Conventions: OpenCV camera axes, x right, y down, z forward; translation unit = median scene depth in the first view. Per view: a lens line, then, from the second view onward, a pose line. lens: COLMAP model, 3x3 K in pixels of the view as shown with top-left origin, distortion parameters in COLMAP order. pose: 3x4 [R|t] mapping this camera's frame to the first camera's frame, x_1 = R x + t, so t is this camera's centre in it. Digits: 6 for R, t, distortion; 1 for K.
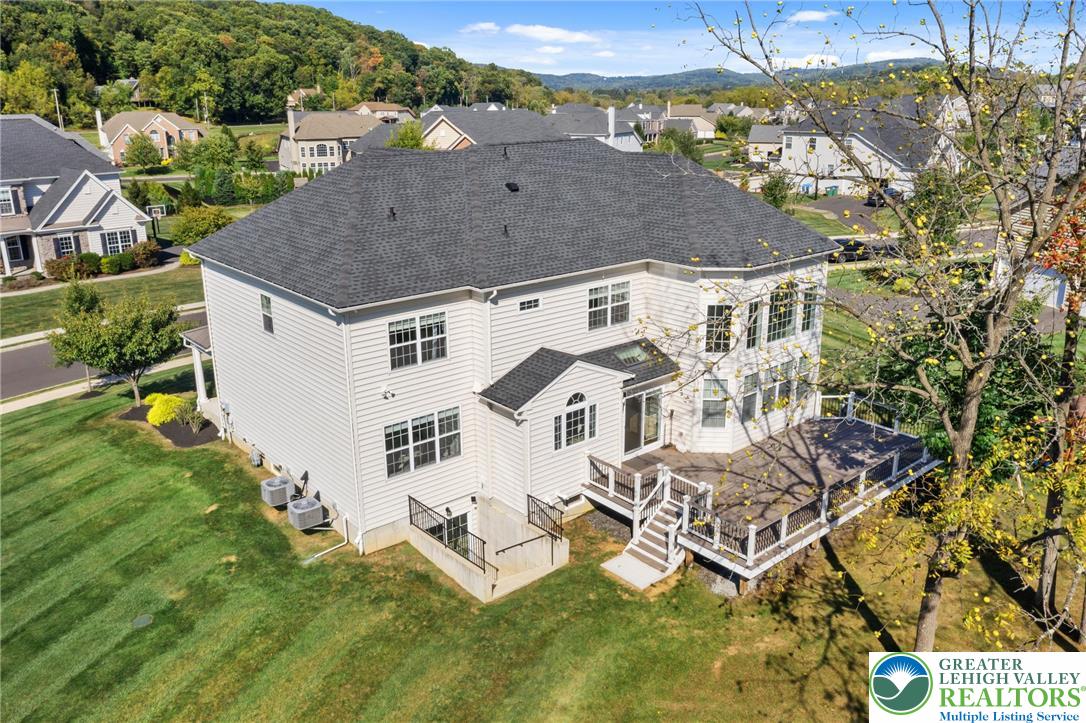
lens RADIAL K [[857.1, 0, 543.0], [0, 857.1, 361.5], [0, 0, 1]] dist [-0.005181, 0.006890]
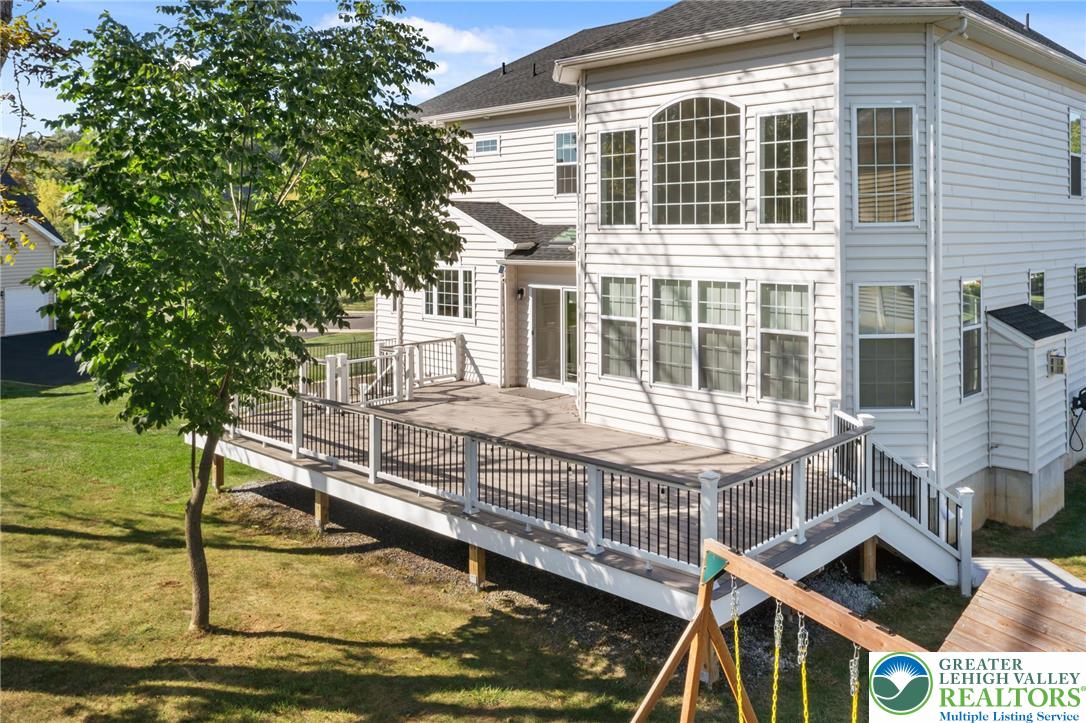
lens RADIAL K [[895.9, 0, 547.4], [0, 895.9, 214.1], [0, 0, 1]] dist [0.004805, -0.002340]
pose [[0.098925, -0.007925, -0.995063, 0.862662], [-0.296884, 0.954192, -0.037115, 0.012027], [0.949776, 0.299090, 0.092040, 0.999016]]
